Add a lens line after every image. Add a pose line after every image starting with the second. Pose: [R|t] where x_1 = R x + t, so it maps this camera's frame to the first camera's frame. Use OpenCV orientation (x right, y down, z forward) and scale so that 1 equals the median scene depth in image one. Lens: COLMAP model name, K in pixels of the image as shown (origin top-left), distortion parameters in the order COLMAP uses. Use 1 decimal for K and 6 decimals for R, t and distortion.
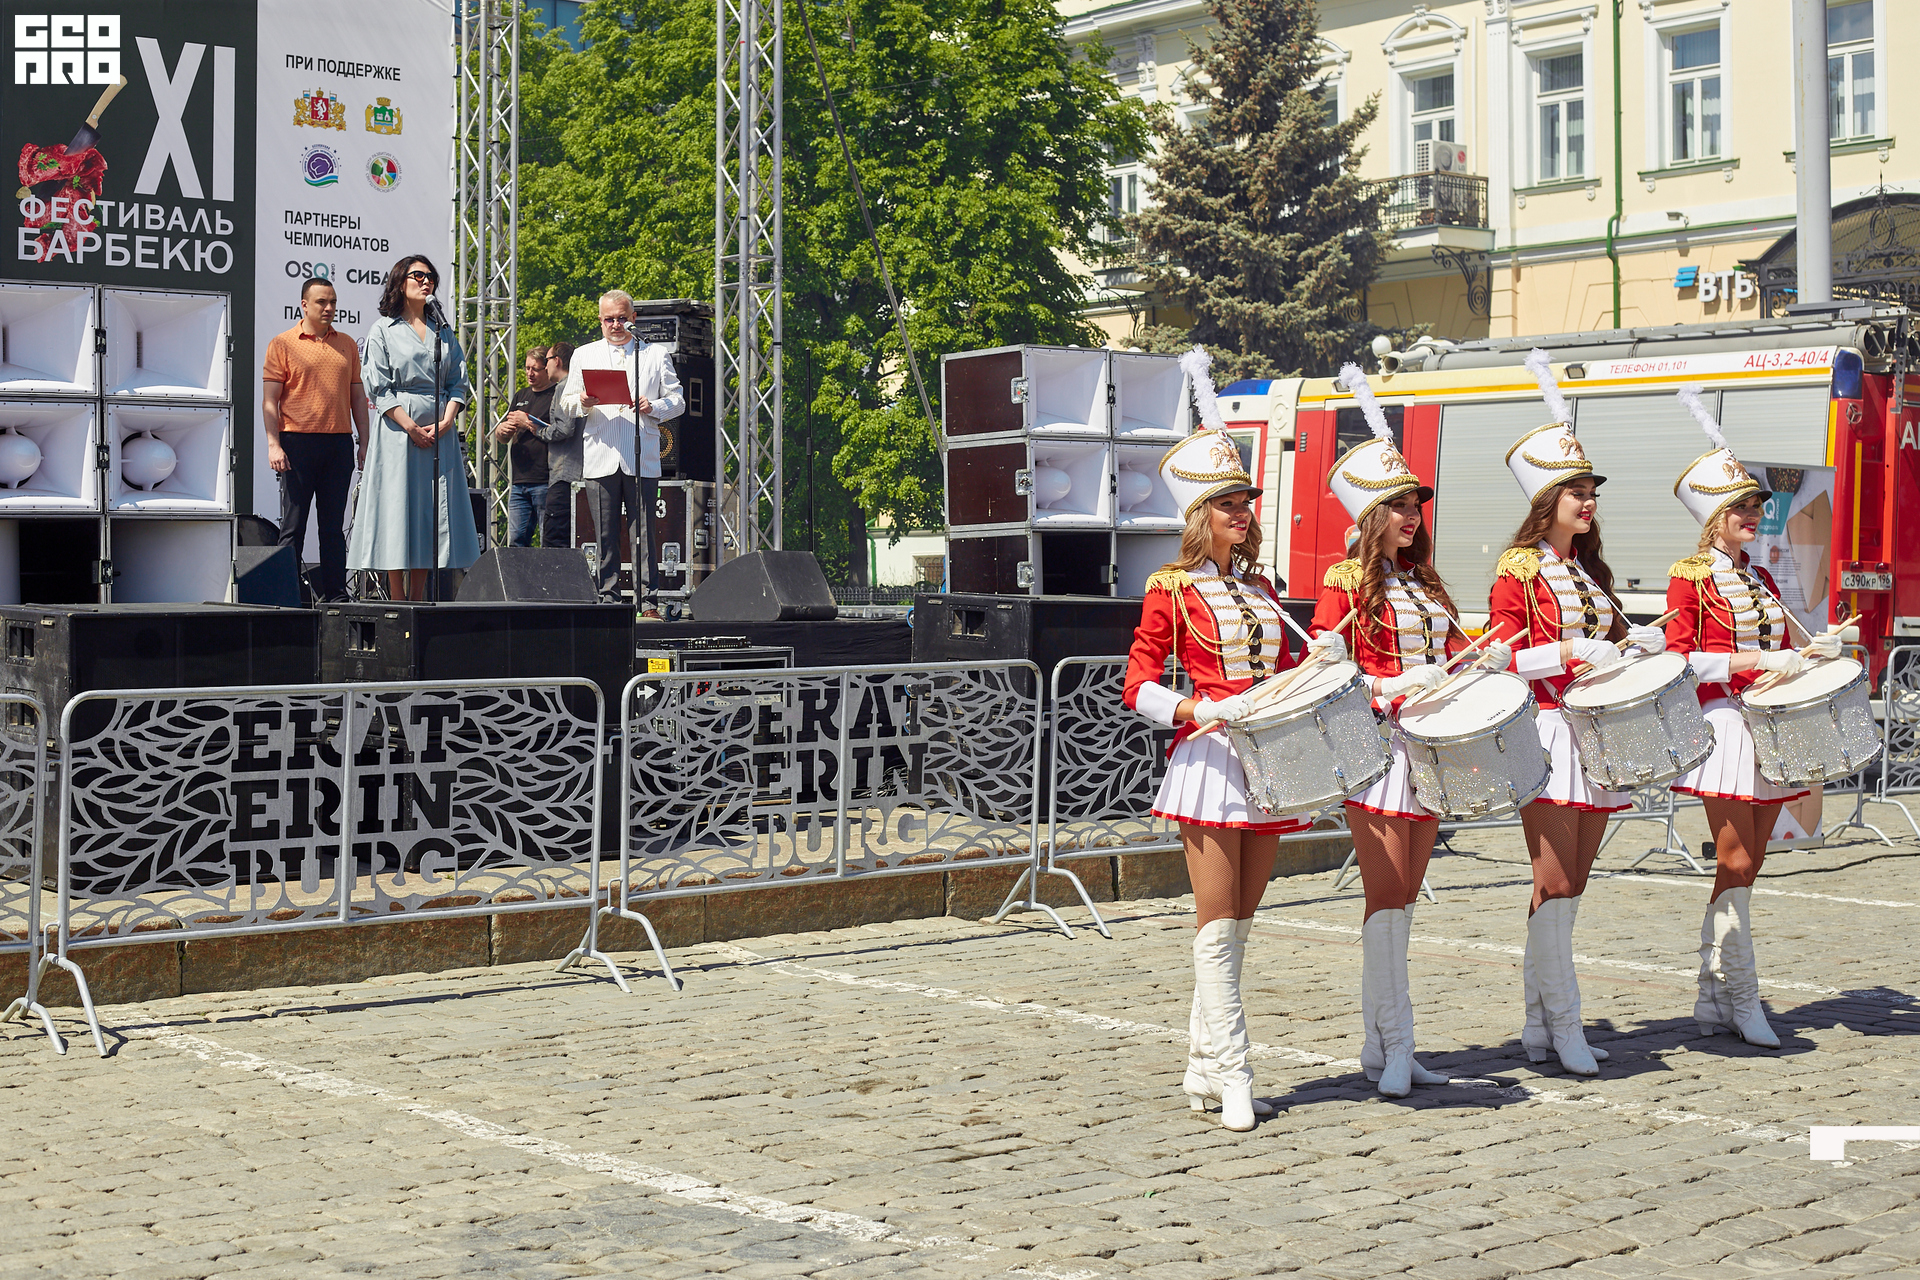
lens RADIAL K [[3213.2, 0, 964.2], [0, 3213.2, 673.9], [0, 0, 1]] dist [-0.079912, -0.284915]
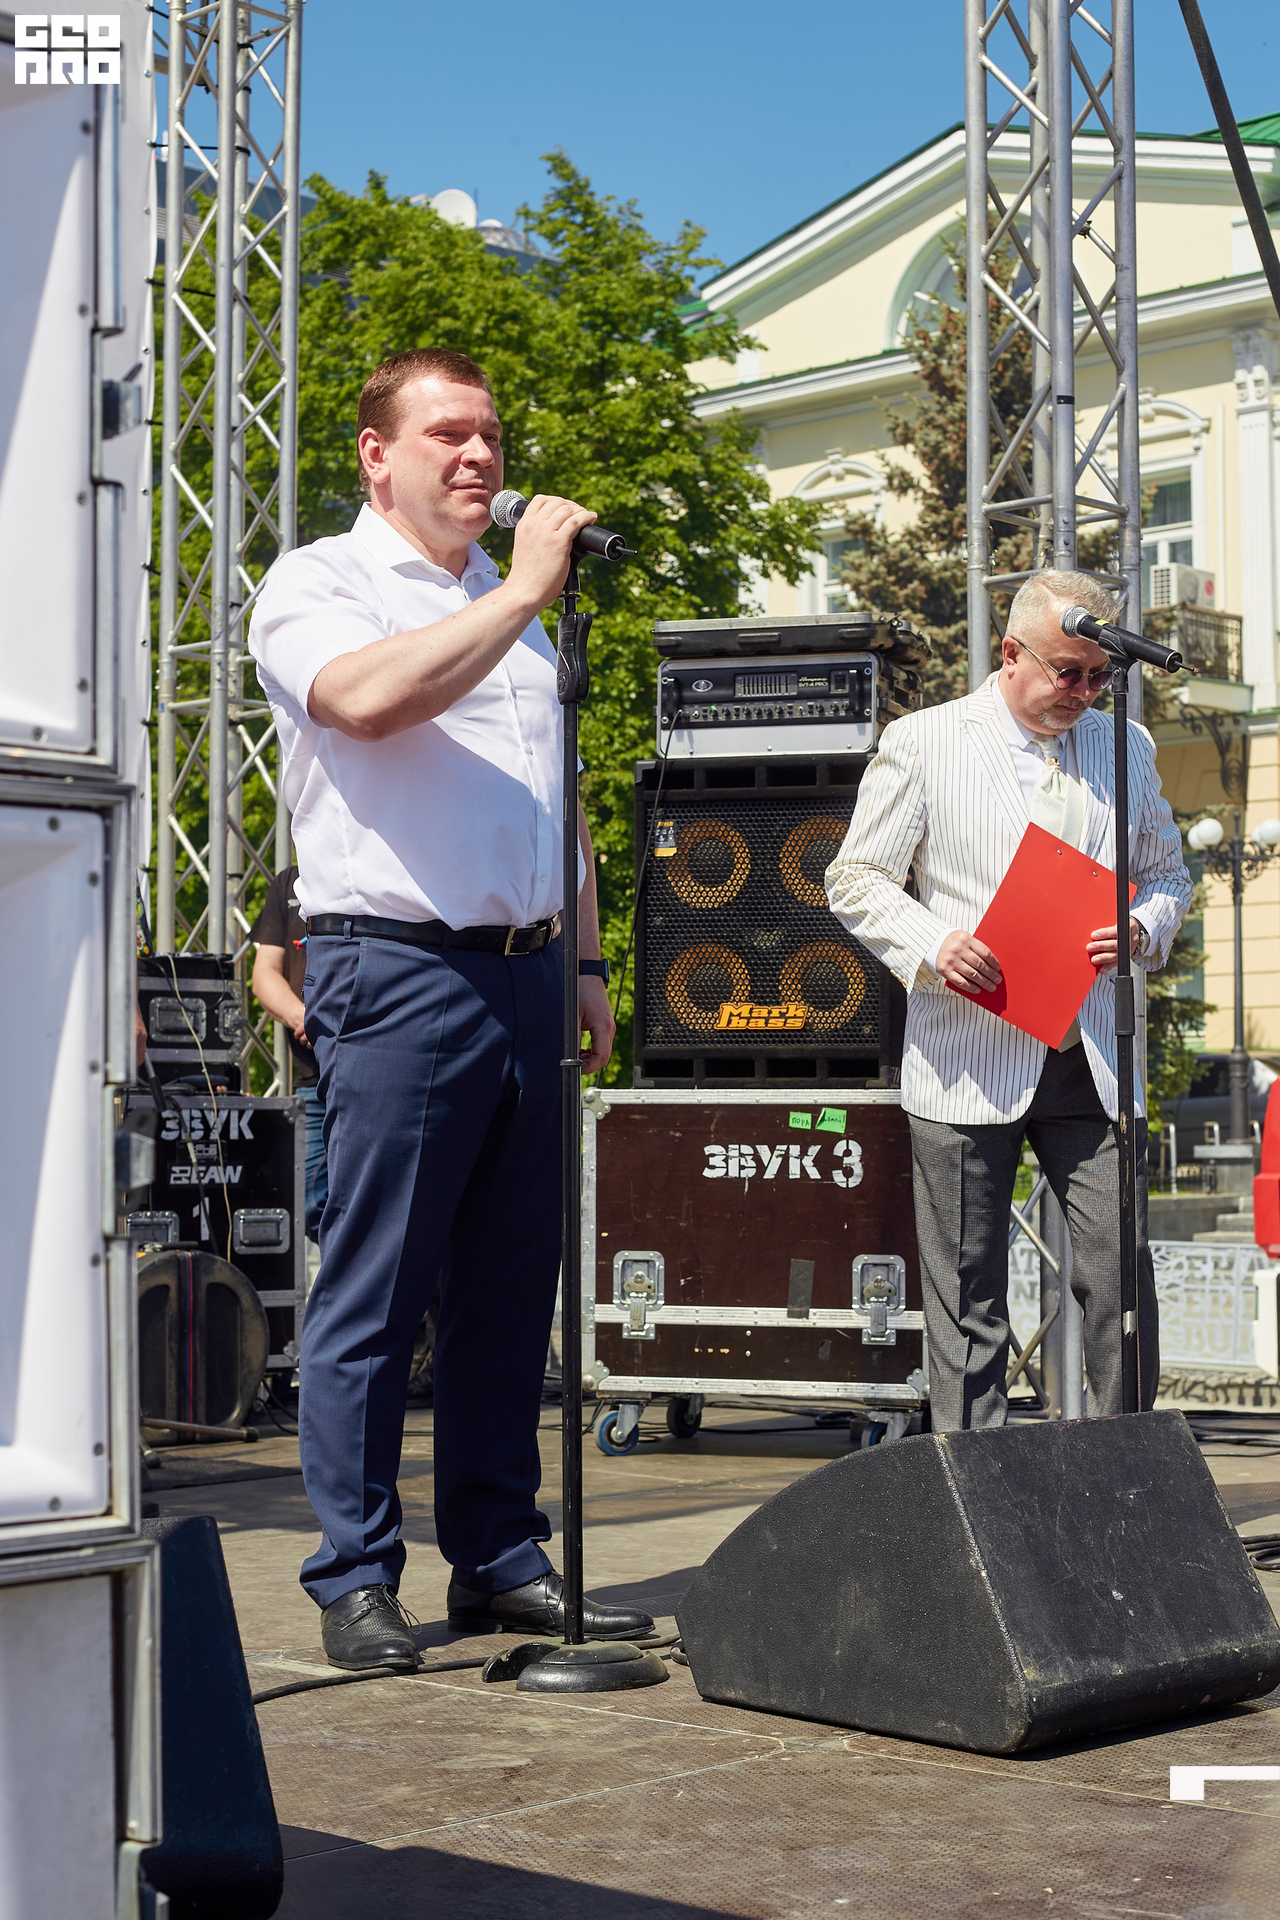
lens RADIAL K [[3213.2, 0, 640.0], [0, 3213.2, 960.0], [0, 0, 1]] dist [-0.079912, -0.284915]
pose [[0.991495, 0.004154, 0.130081, -0.150618], [0.005177, 0.997441, -0.071313, -0.043725], [-0.130045, 0.071380, 0.988935, 0.568033]]
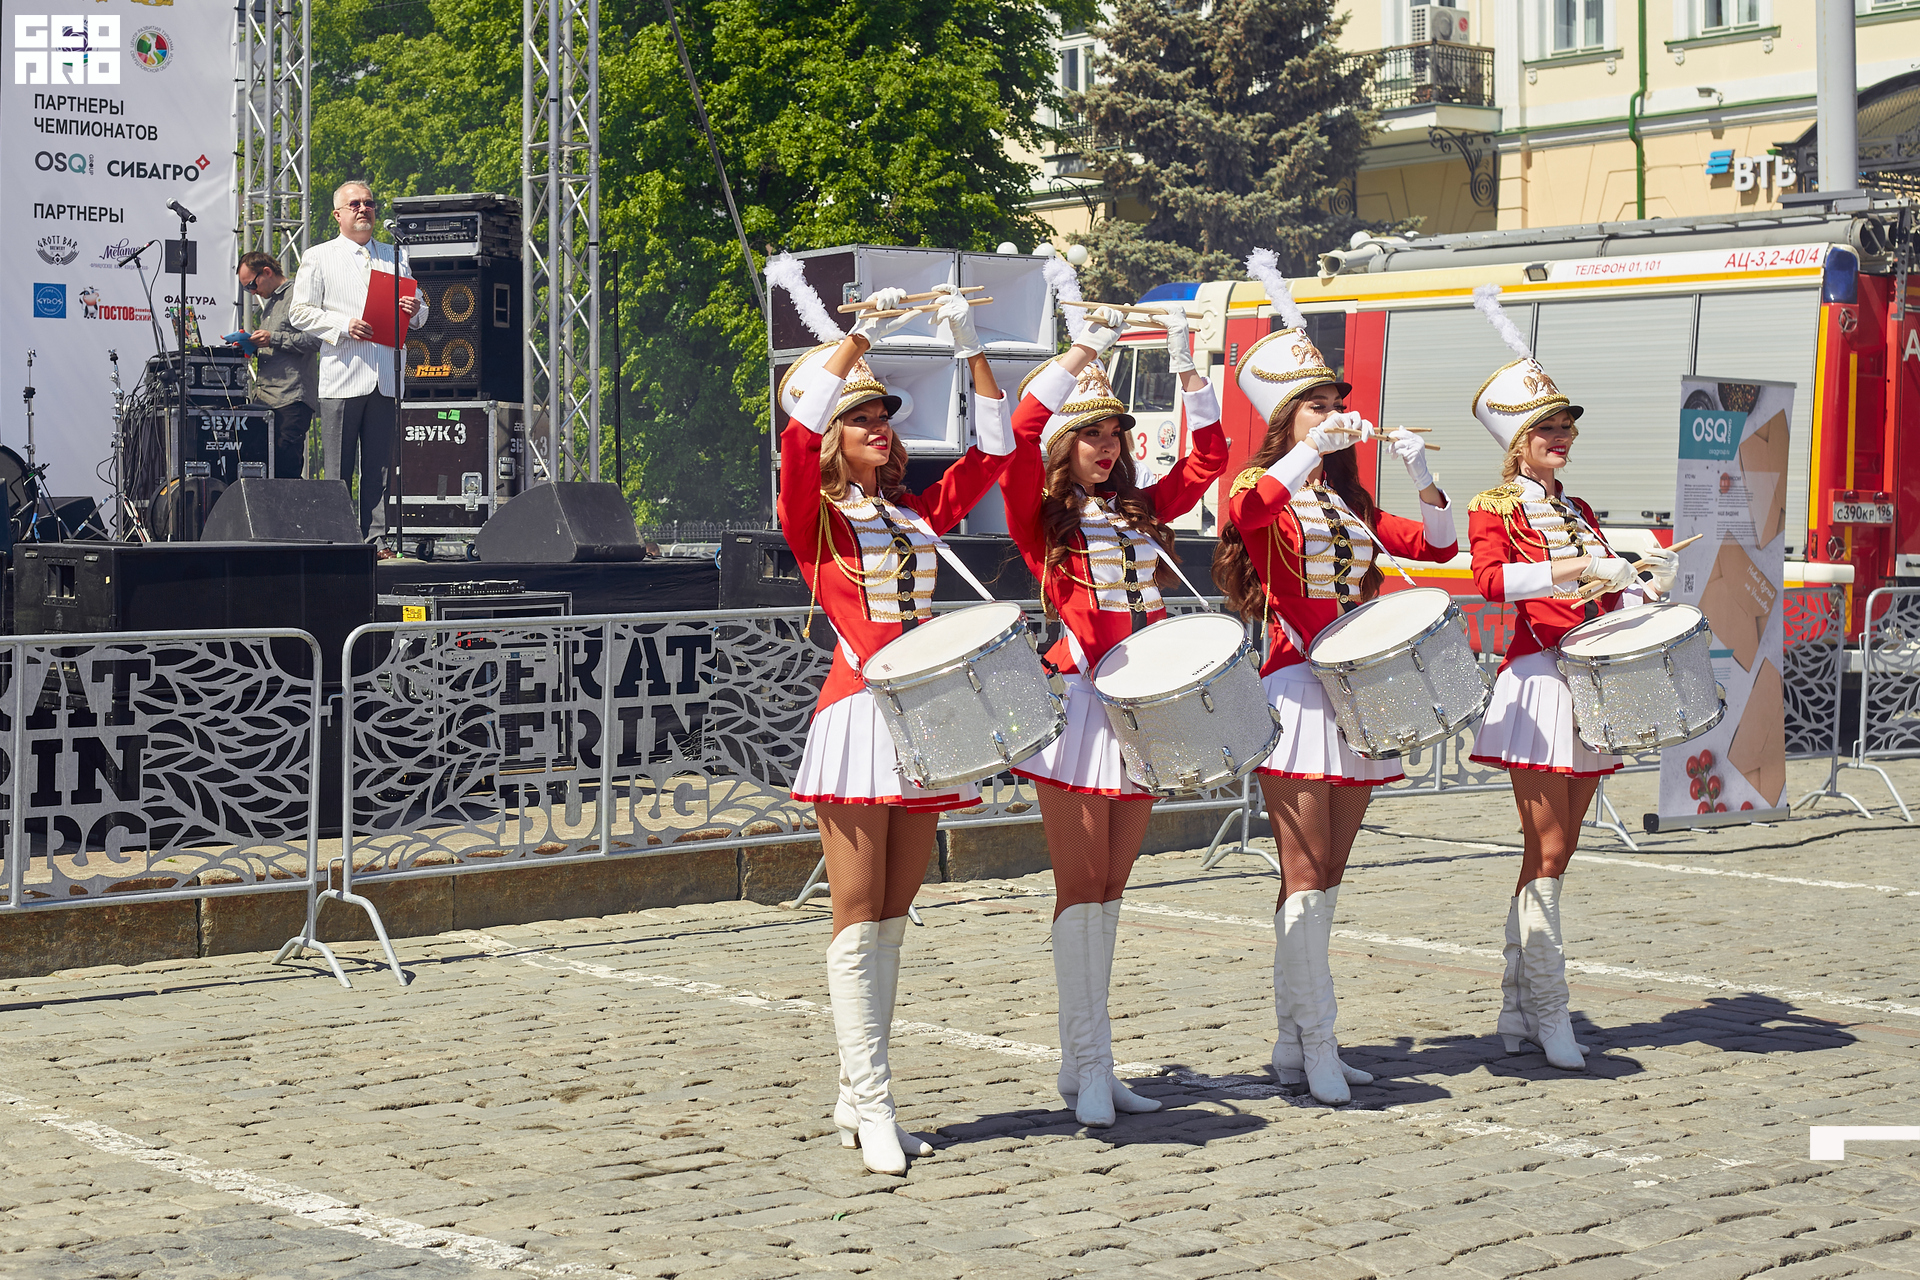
lens RADIAL K [[3705.4, 0, 960.0], [0, 3705.4, 640.0], [0, 0, 1]] dist [-0.050277, -0.643970]
pose [[0.999998, -0.002085, 0.000382, 0.036808], [0.002083, 0.999984, 0.005304, -0.000384], [-0.000394, -0.005304, 0.999986, -0.005460]]
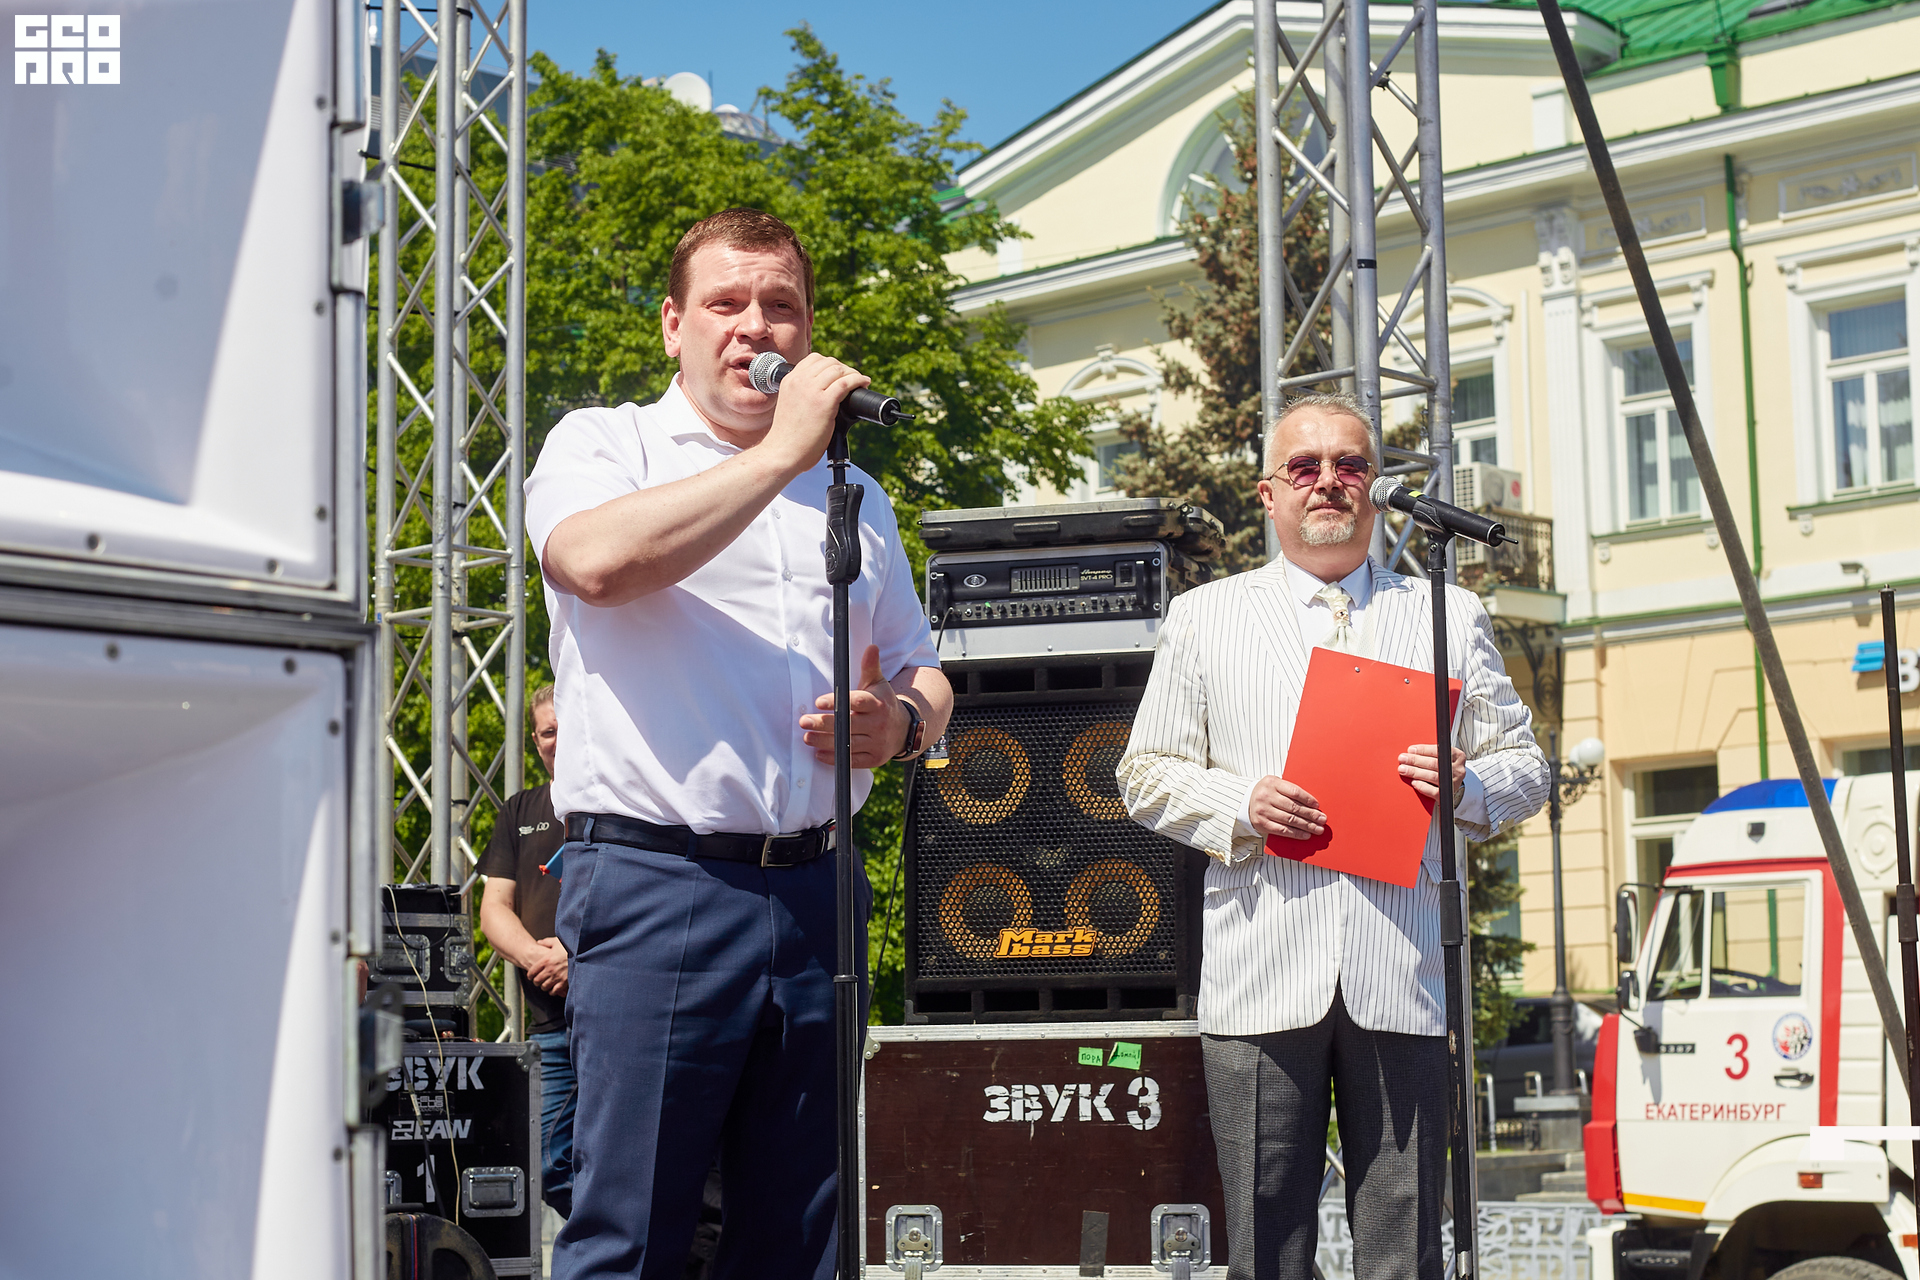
lens RADIAL K [[3513.6, 0, 984.0], [0, 3513.6, 634.7], [0, 0, 1]] dist [0.042806, -1.654973]
pose [[0.988014, 0.002252, 0.154348, -0.151681], [0.020941, 0.988694, -0.148475, -0.041134], [-0.152937, 0.149928, 0.976797, 0.569621]]
